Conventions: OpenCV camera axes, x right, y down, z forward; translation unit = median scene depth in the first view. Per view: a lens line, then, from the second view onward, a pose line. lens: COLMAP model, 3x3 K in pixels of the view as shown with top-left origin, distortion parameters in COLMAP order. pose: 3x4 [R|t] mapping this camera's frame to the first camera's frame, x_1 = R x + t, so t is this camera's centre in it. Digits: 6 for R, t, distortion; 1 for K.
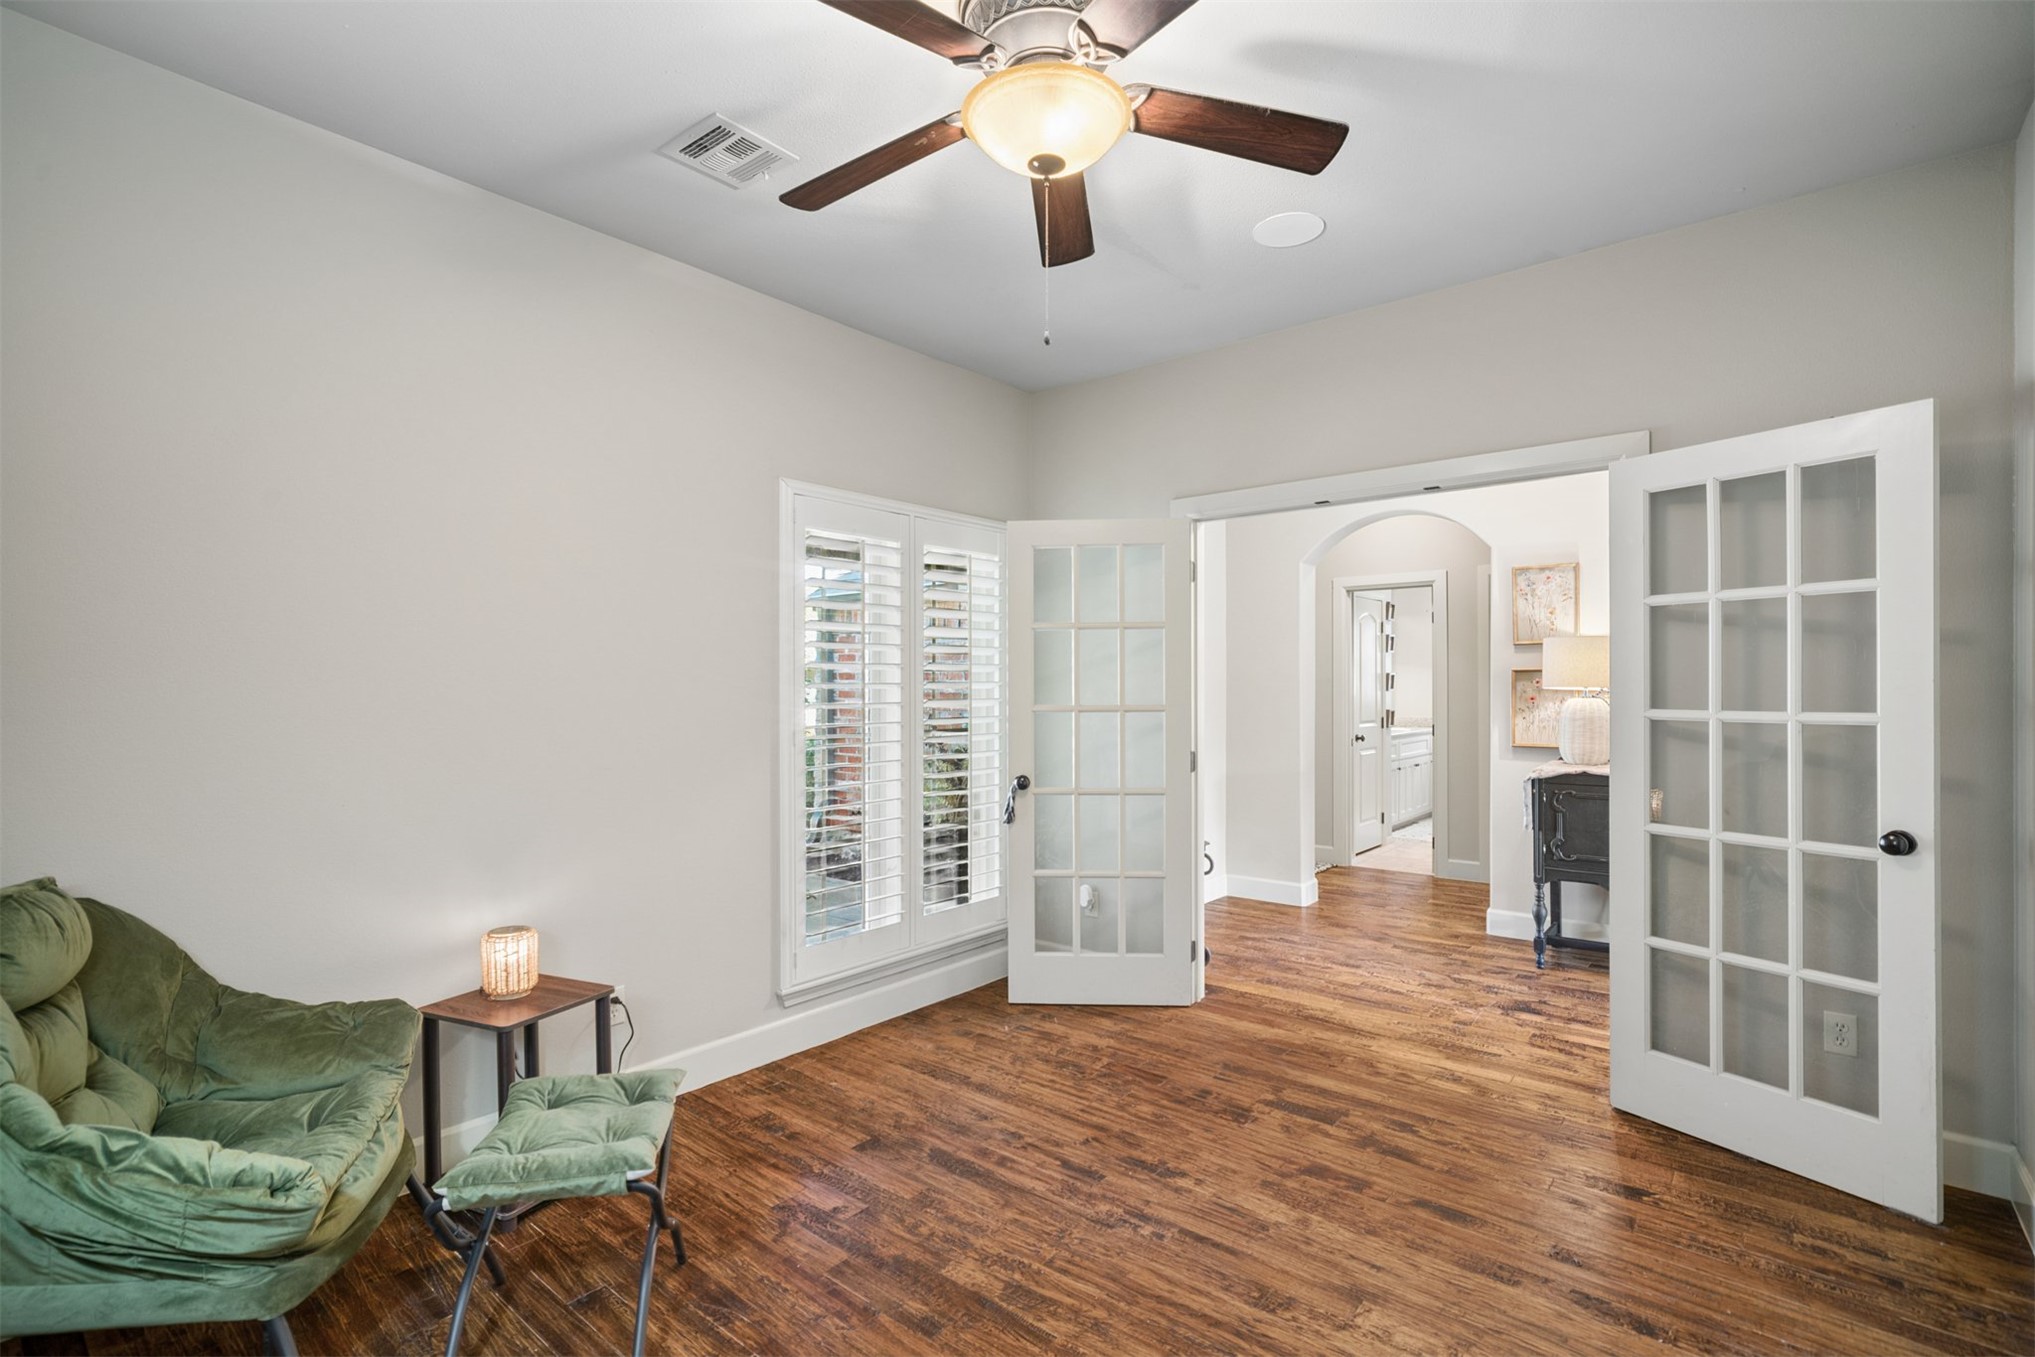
lens RADIAL K [[948.6, 0, 1020.3], [0, 948.6, 692.1], [0, 0, 1]] dist [-0.013019, 0.008153]
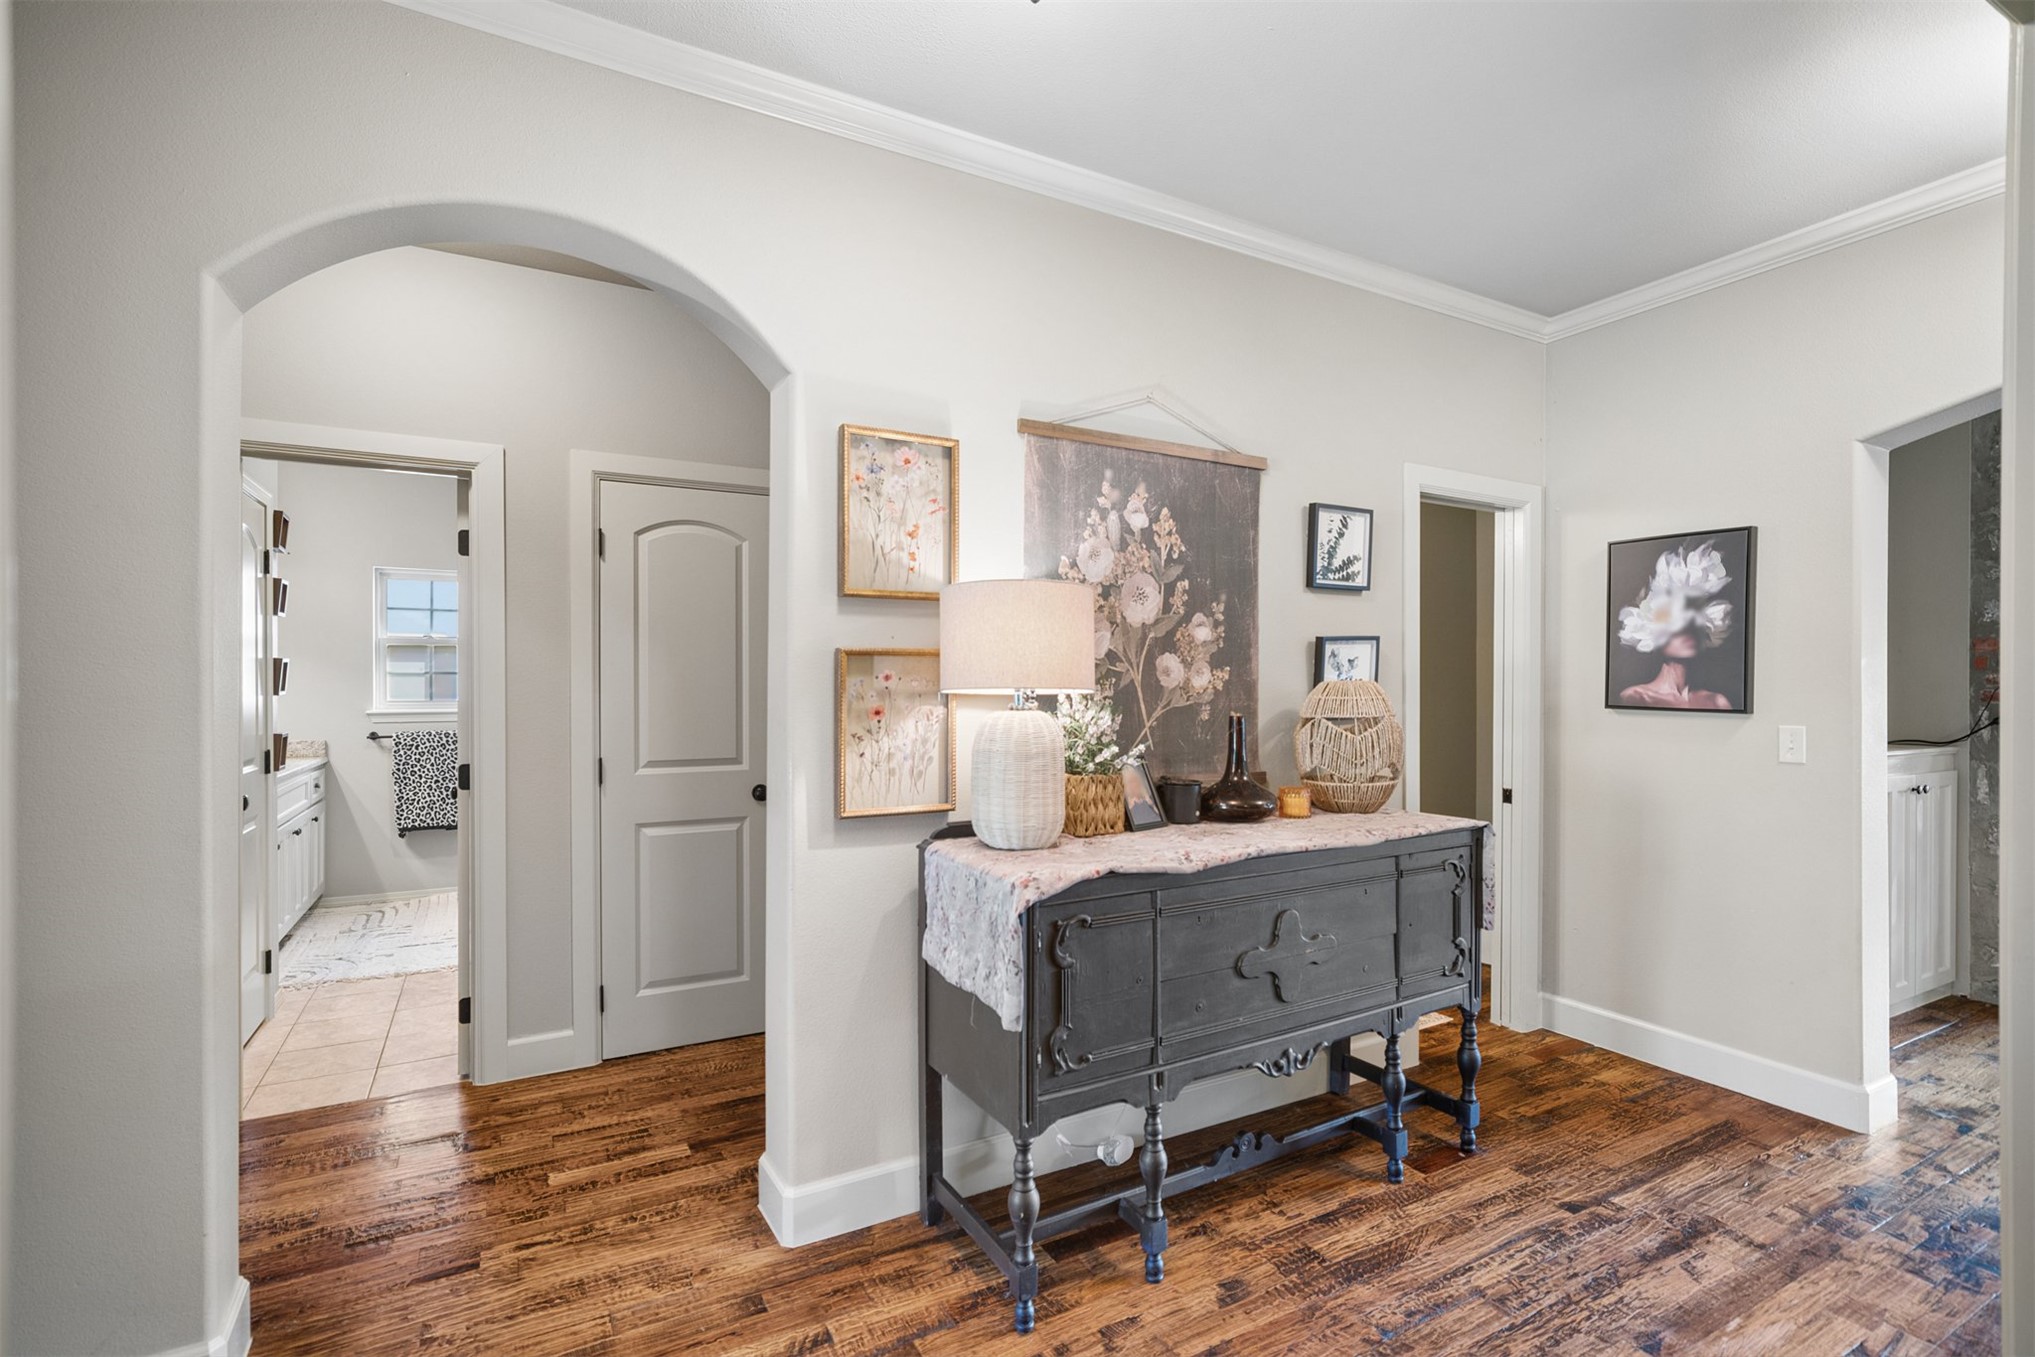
lens RADIAL K [[948.6, 0, 1035.6], [0, 948.6, 683.3], [0, 0, 1]] dist [-0.013019, 0.008153]
pose [[0.359903, 0.006174, 0.932969, 0.178455], [0.003266, 0.999964, -0.007877, -0.004364], [-0.932984, 0.005882, 0.359870, 1.054700]]
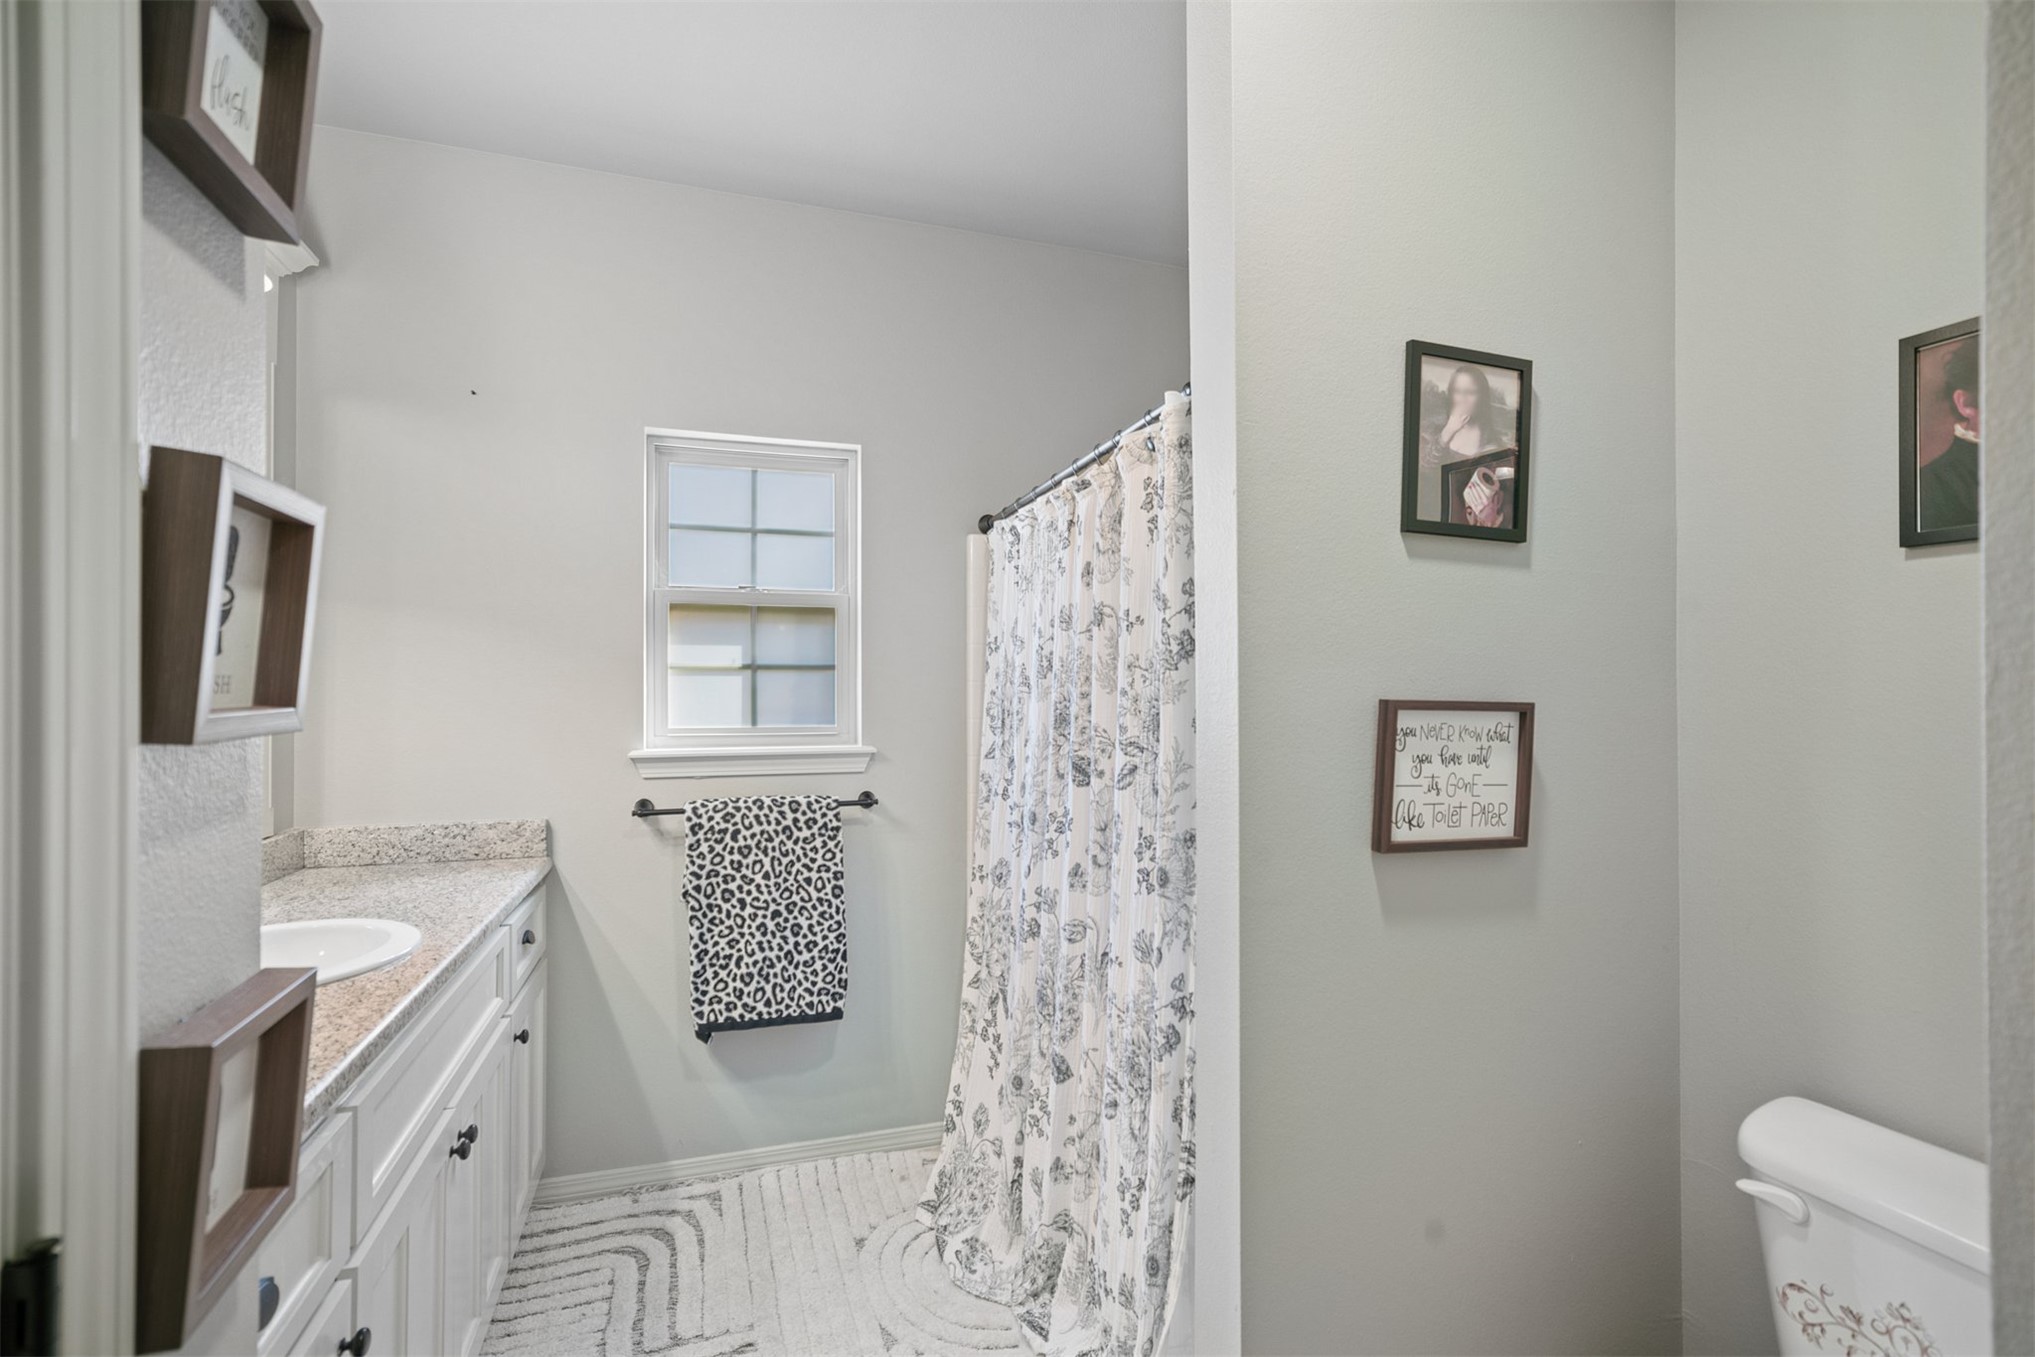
lens RADIAL K [[948.6, 0, 1019.3], [0, 948.6, 683.1], [0, 0, 1]] dist [-0.013019, 0.008153]
pose [[0.531334, 0.014445, 0.847040, 0.822936], [0.010601, 0.999663, -0.023698, -0.005380], [-0.847096, 0.021571, 0.531001, 2.072728]]
